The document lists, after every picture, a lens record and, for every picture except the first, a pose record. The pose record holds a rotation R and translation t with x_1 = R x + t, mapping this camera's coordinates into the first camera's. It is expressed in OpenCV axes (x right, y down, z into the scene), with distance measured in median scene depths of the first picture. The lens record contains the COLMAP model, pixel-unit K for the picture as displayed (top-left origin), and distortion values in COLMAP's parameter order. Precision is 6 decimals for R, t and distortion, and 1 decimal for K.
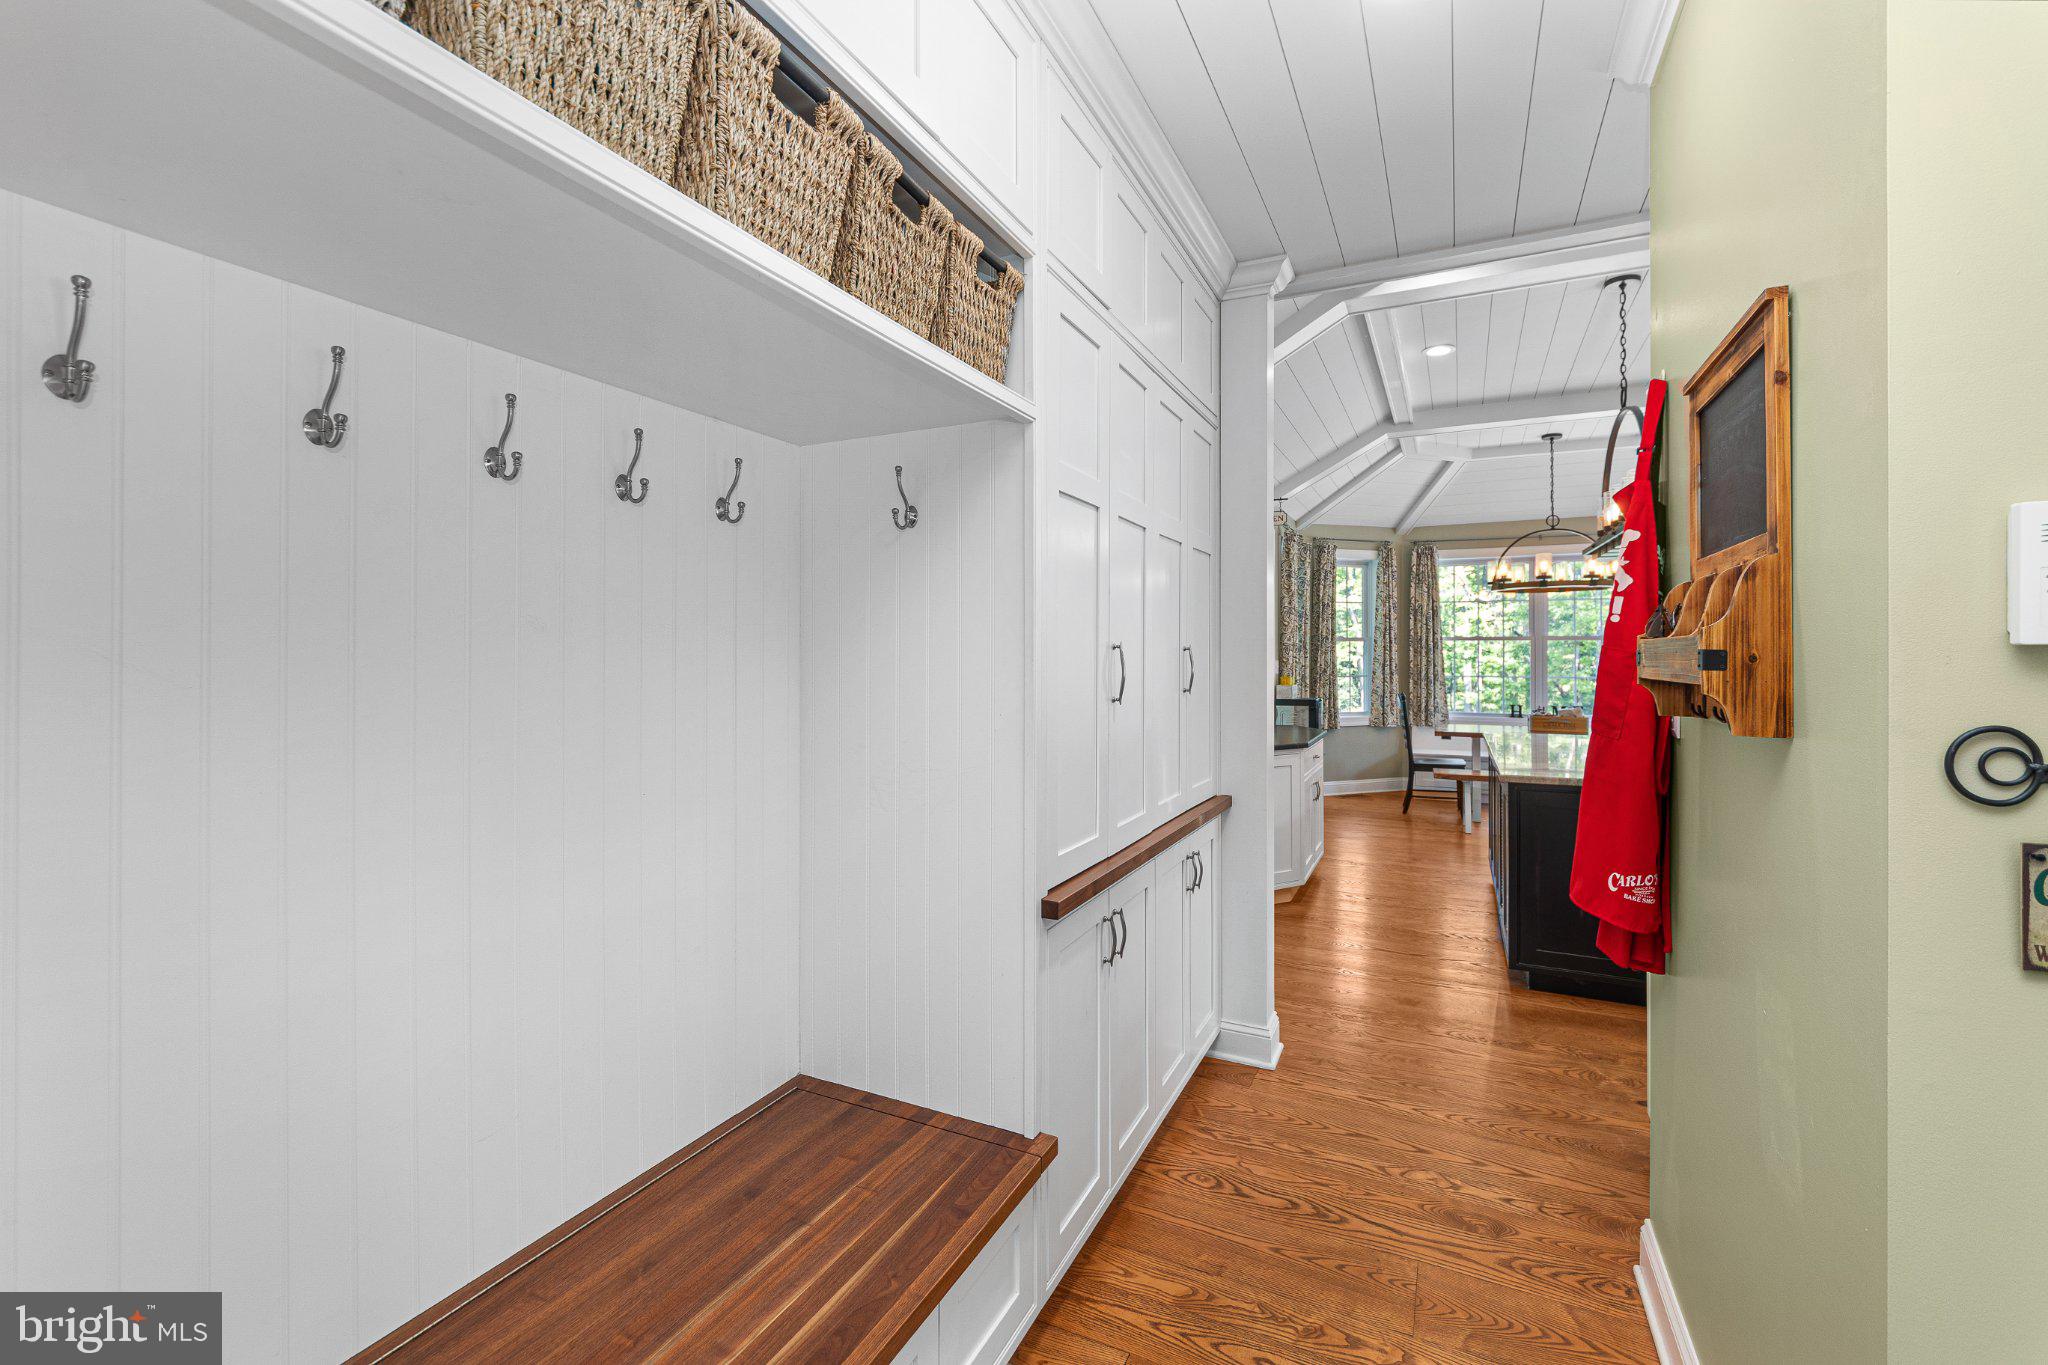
lens RADIAL K [[869.1, 0, 1023.8], [0, 869.1, 654.2], [0, 0, 1]] dist [-0.066064, -0.000040]
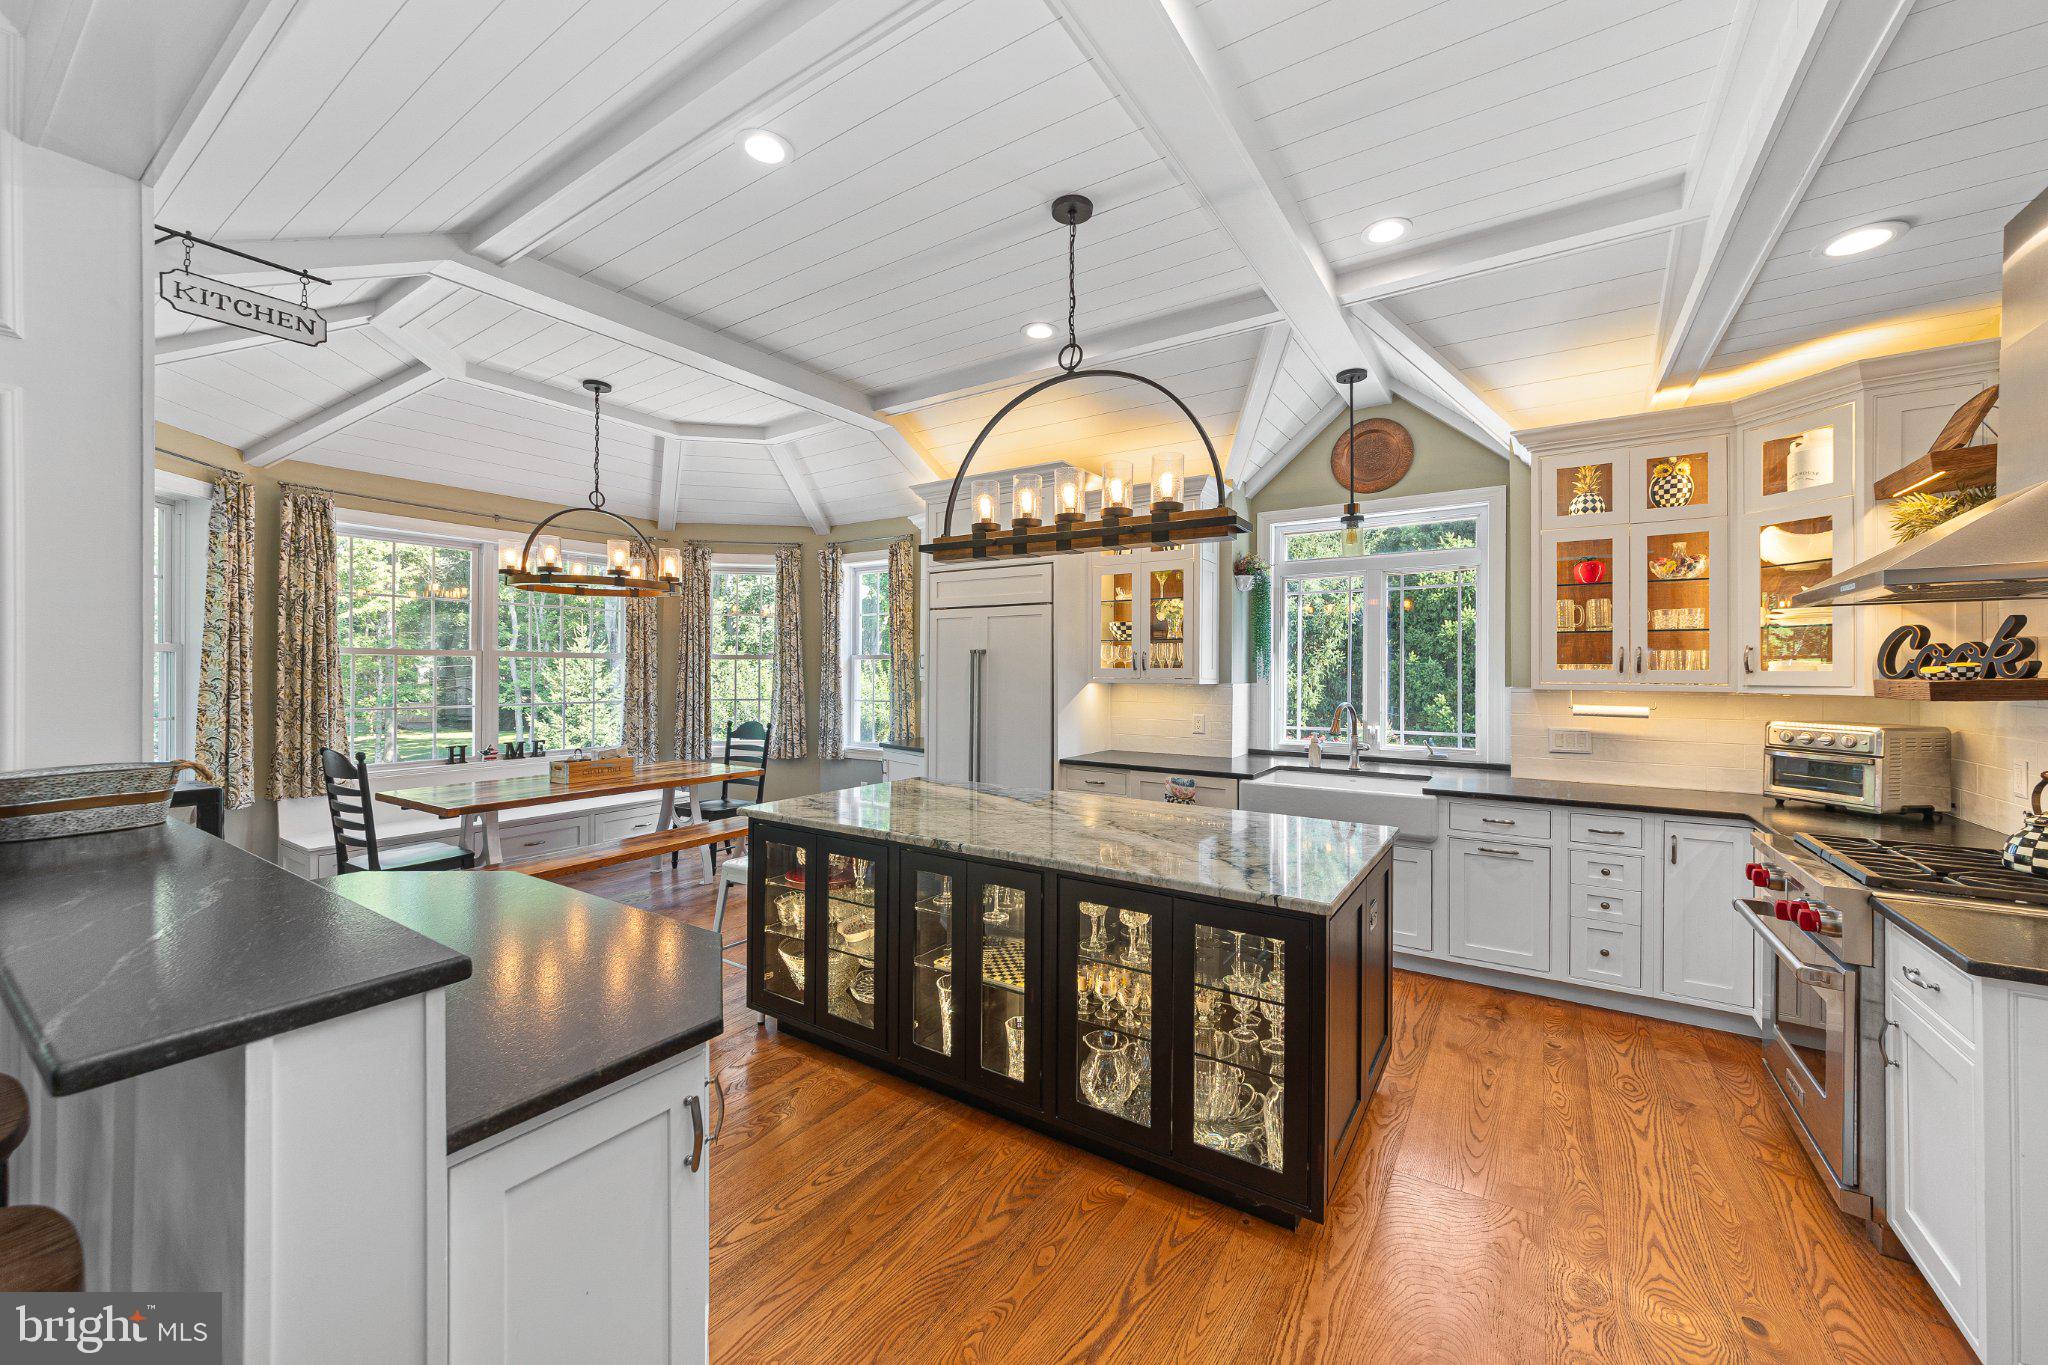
lens RADIAL K [[759.1, 0, 1020.5], [0, 759.1, 667.2], [0, 0, 1]] dist [-0.002751, -0.000196]
pose [[0.135775, 0.005848, 0.990722, 0.014217], [-0.011171, 0.999928, -0.004372, -0.010356], [-0.990677, -0.010474, 0.135831, 0.473568]]
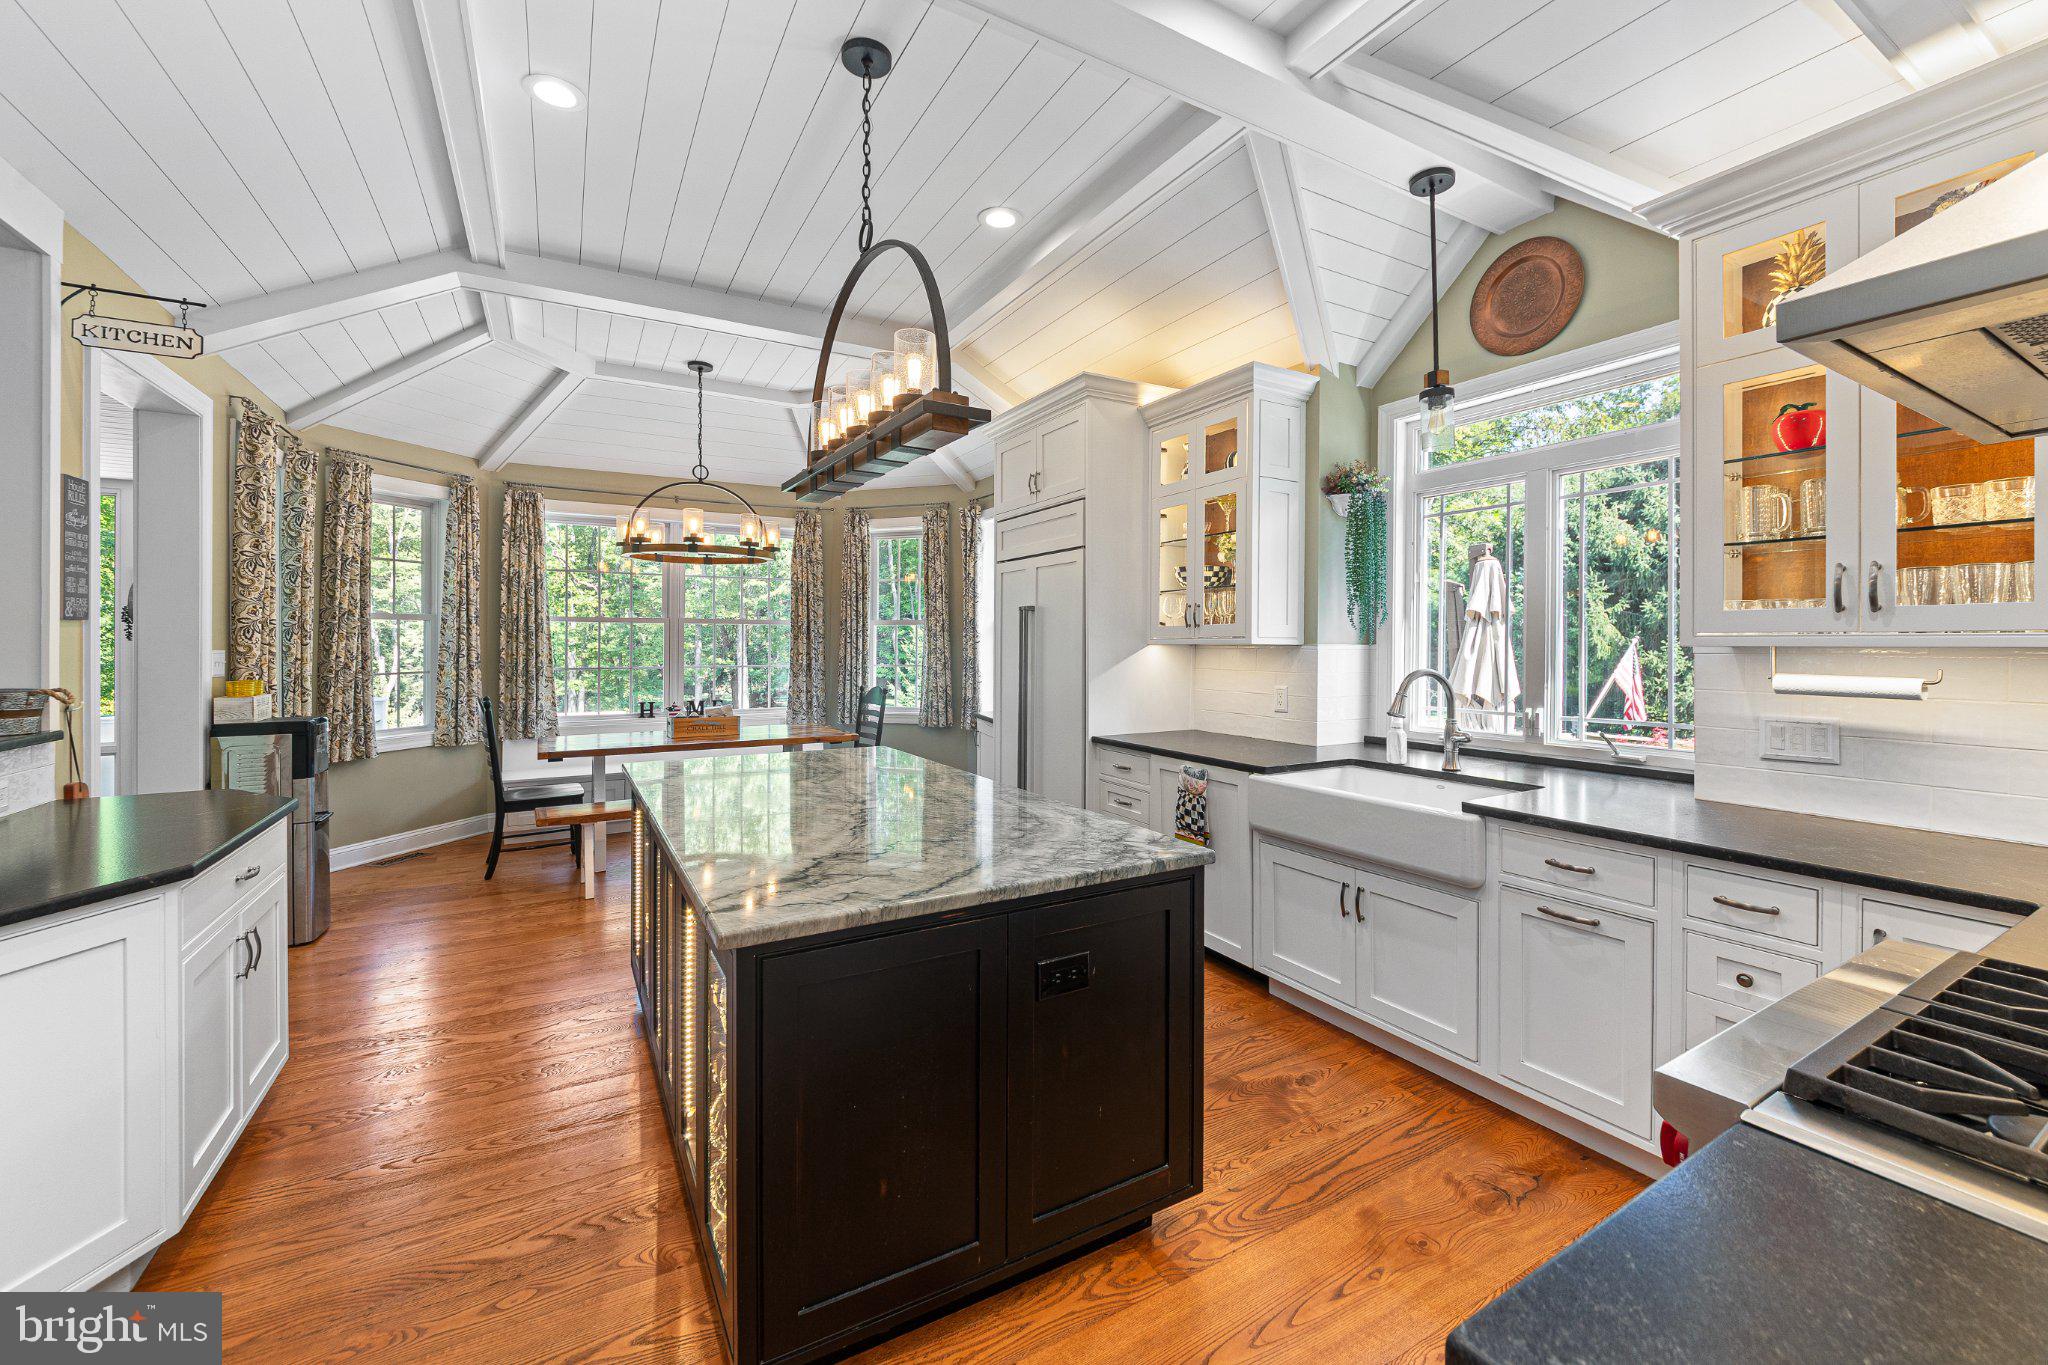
lens RADIAL K [[822.3, 0, 1029.1], [0, 822.3, 640.7], [0, 0, 1]] dist [-0.008211, -0.000144]
pose [[0.551740, 0.004141, 0.834006, 0.136168], [-0.007911, 0.999969, 0.000268, -0.003117], [-0.833979, -0.006746, 0.551755, 0.280632]]
